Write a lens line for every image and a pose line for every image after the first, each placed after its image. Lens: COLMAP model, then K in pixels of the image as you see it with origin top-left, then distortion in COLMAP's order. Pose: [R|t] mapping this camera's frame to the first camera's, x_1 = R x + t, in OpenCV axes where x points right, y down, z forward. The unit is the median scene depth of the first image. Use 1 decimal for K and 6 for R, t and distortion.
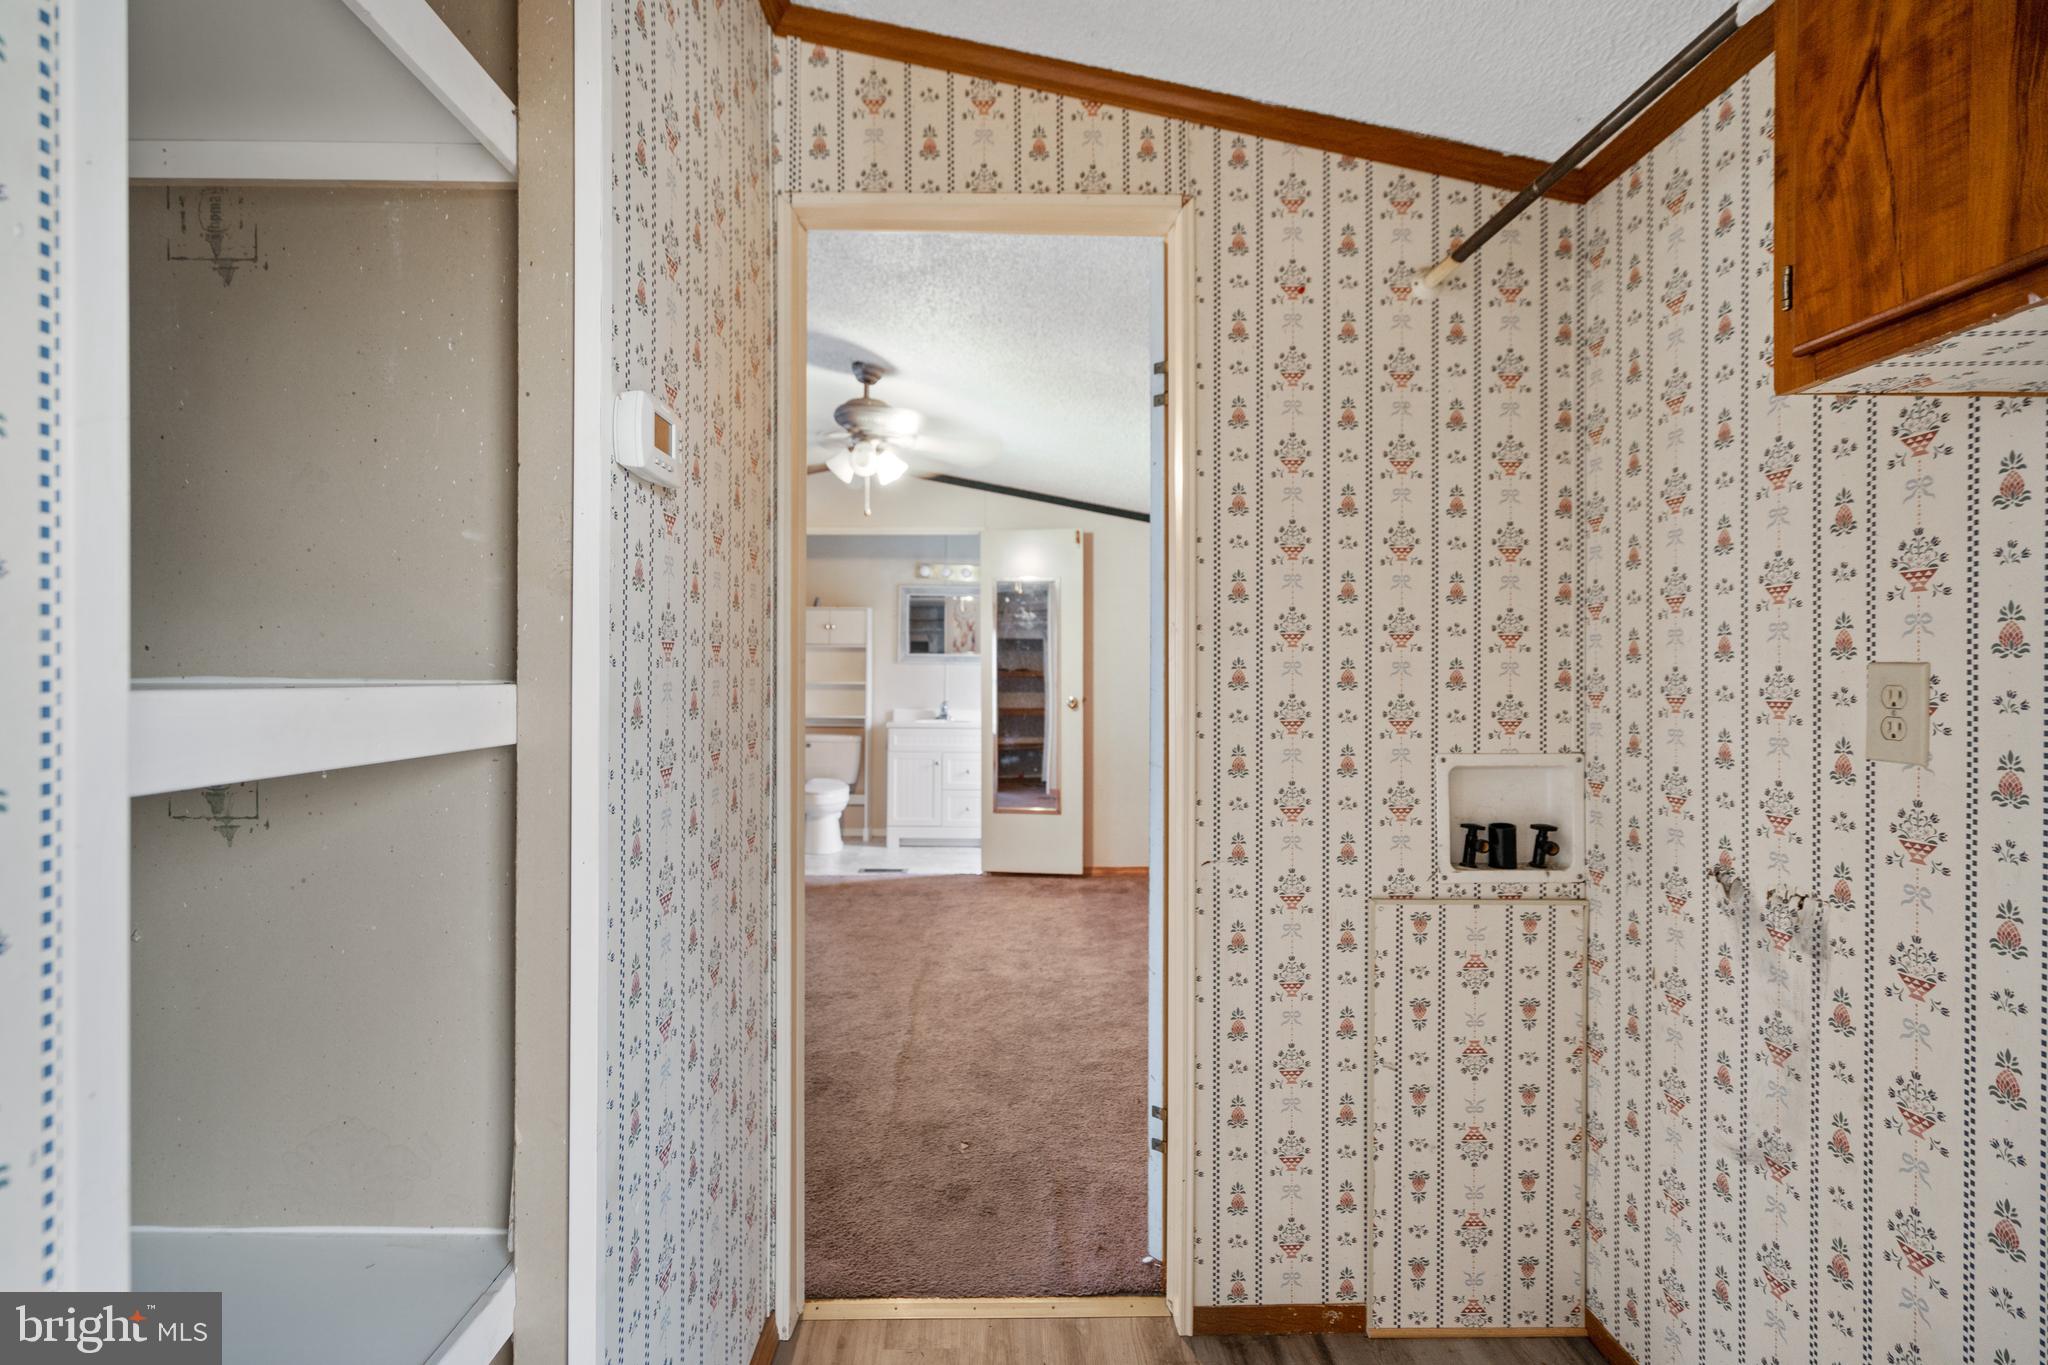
lens RADIAL K [[941.6, 0, 1012.5], [0, 941.6, 662.3], [0, 0, 1]] dist [-0.003083, 0.001871]
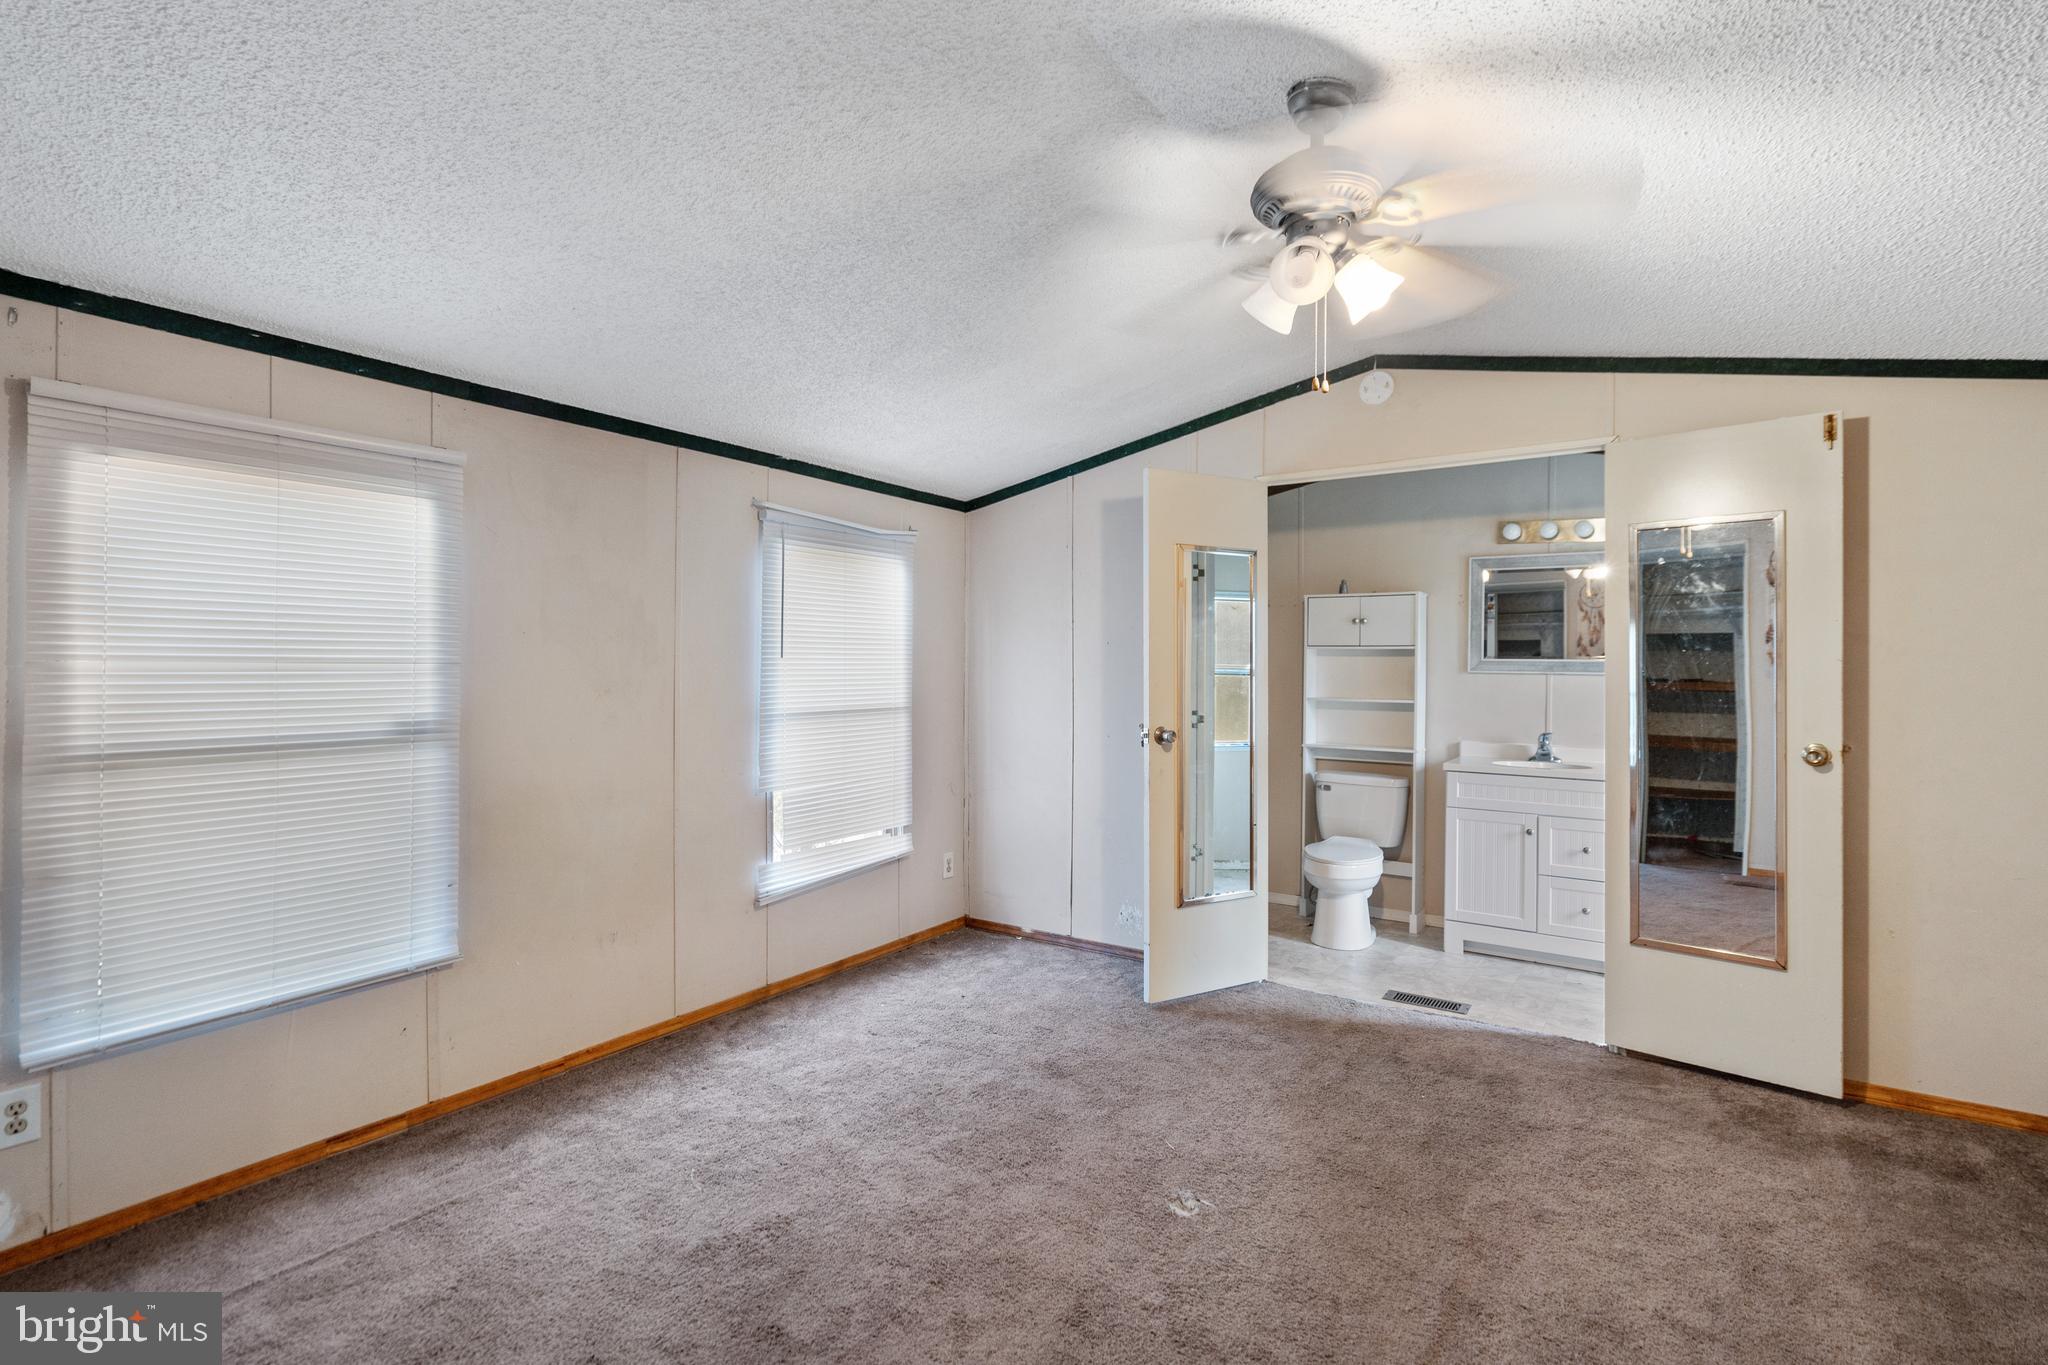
lens RADIAL K [[941.6, 0, 1019.5], [0, 941.6, 665.5], [0, 0, 1]] dist [-0.003083, 0.001871]
pose [[0.819400, 0.001261, -0.573220, 0.001788], [-0.000465, 0.999999, 0.001536, -0.005529], [0.573222, -0.000992, 0.819400, 0.283233]]
